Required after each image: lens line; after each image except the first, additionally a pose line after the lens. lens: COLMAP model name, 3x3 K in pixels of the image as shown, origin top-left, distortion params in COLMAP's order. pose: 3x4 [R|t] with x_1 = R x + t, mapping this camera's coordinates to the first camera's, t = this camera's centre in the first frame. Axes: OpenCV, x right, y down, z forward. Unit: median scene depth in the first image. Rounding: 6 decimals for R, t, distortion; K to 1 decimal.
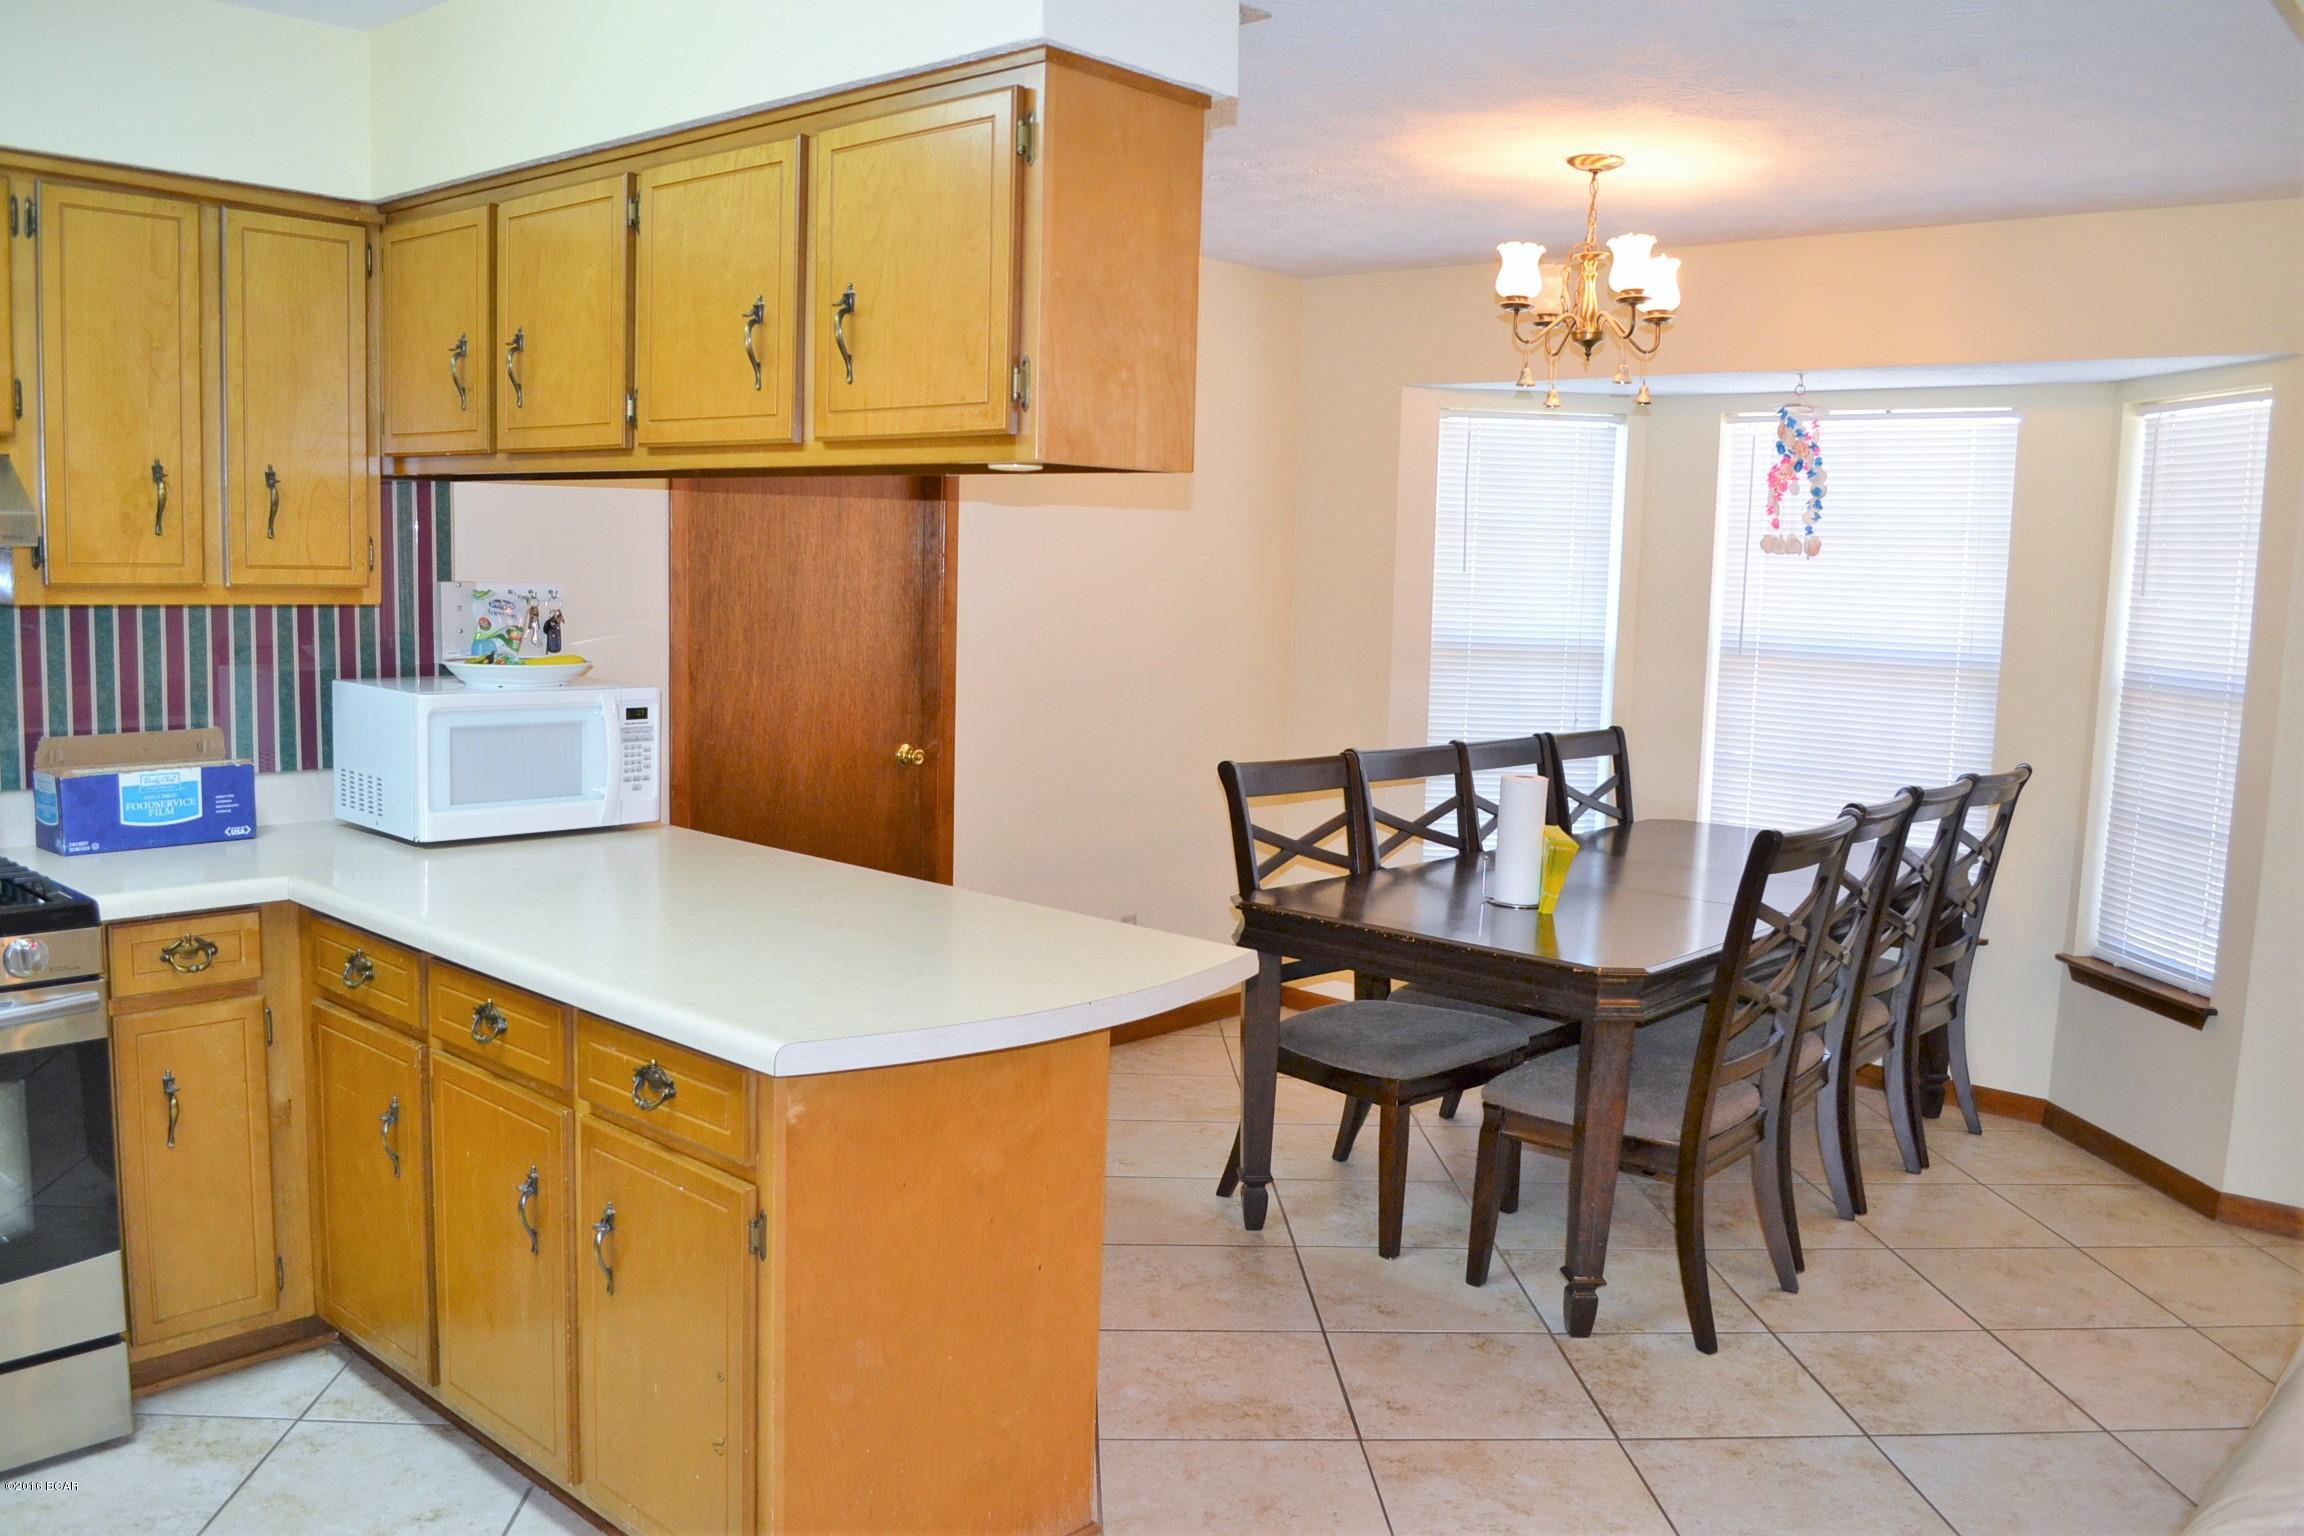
lens RADIAL K [[1844.4, 0, 1146.5], [0, 1844.4, 799.3], [0, 0, 1]] dist [-0.085503, 0.014233]
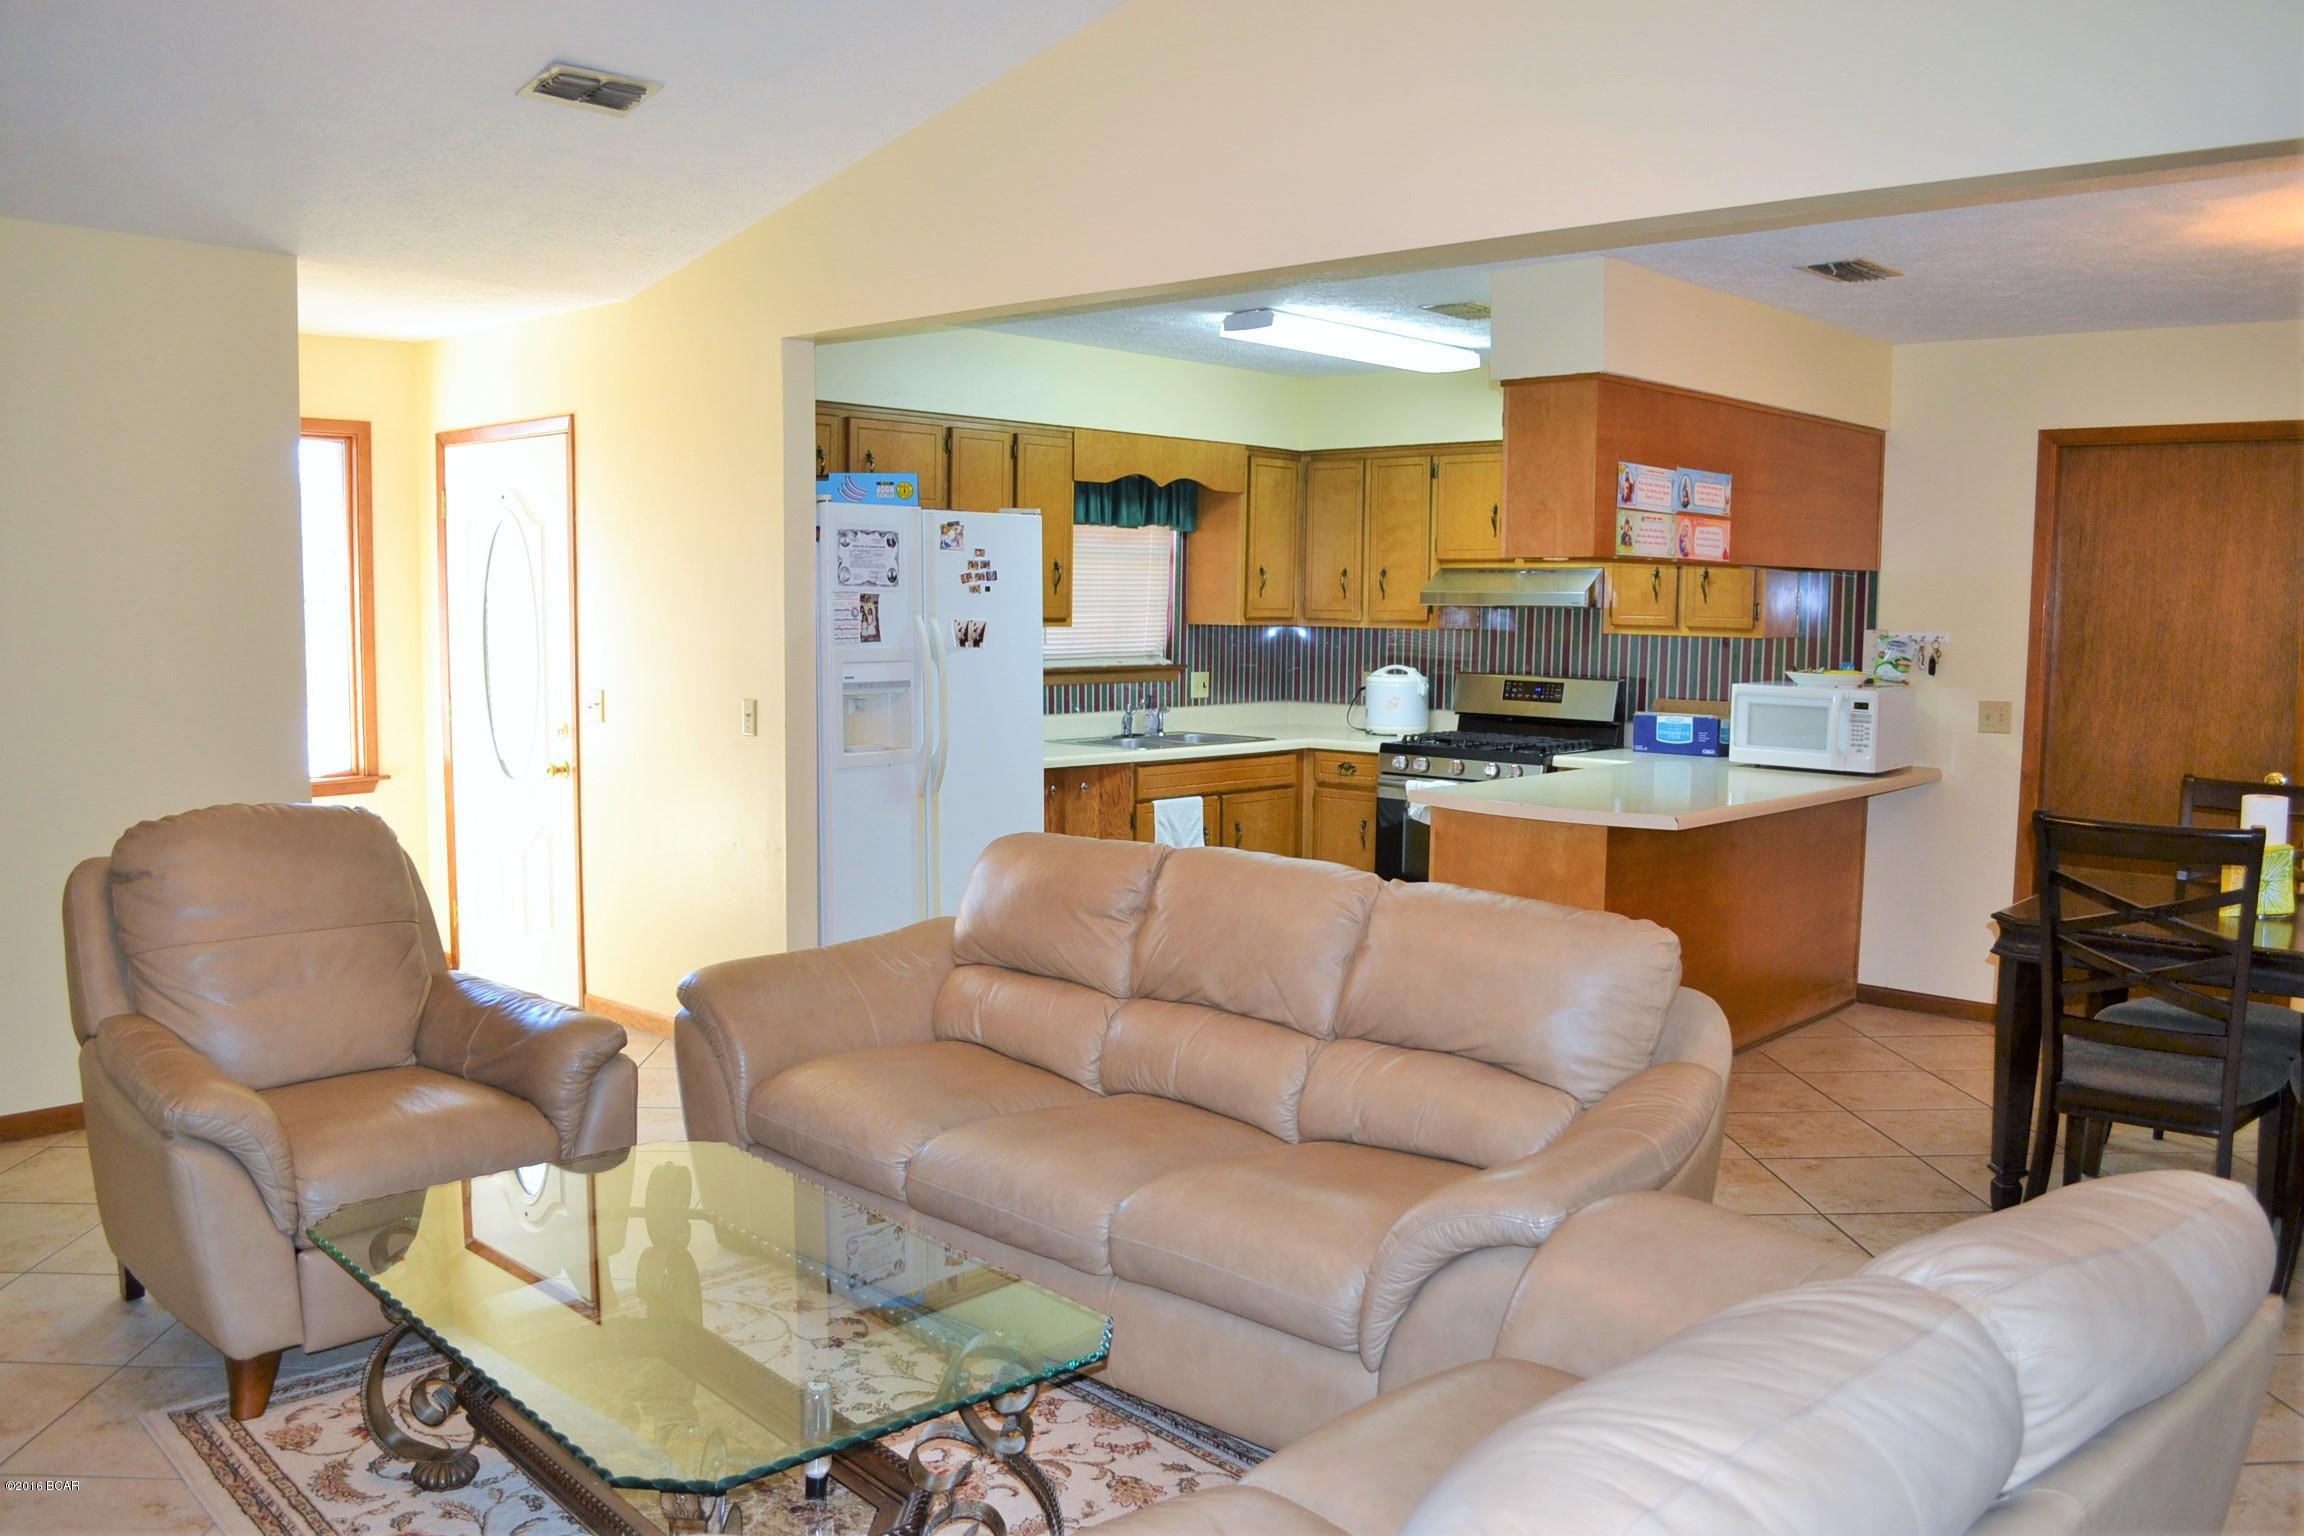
lens RADIAL K [[1844.4, 0, 1157.6], [0, 1844.4, 794.2], [0, 0, 1]] dist [-0.085503, 0.014233]
pose [[-0.006362, 0.074816, -0.997177, 1.279730], [-0.139899, 0.987324, 0.074969, -0.002052], [0.990145, 0.139981, 0.004186, 0.342432]]
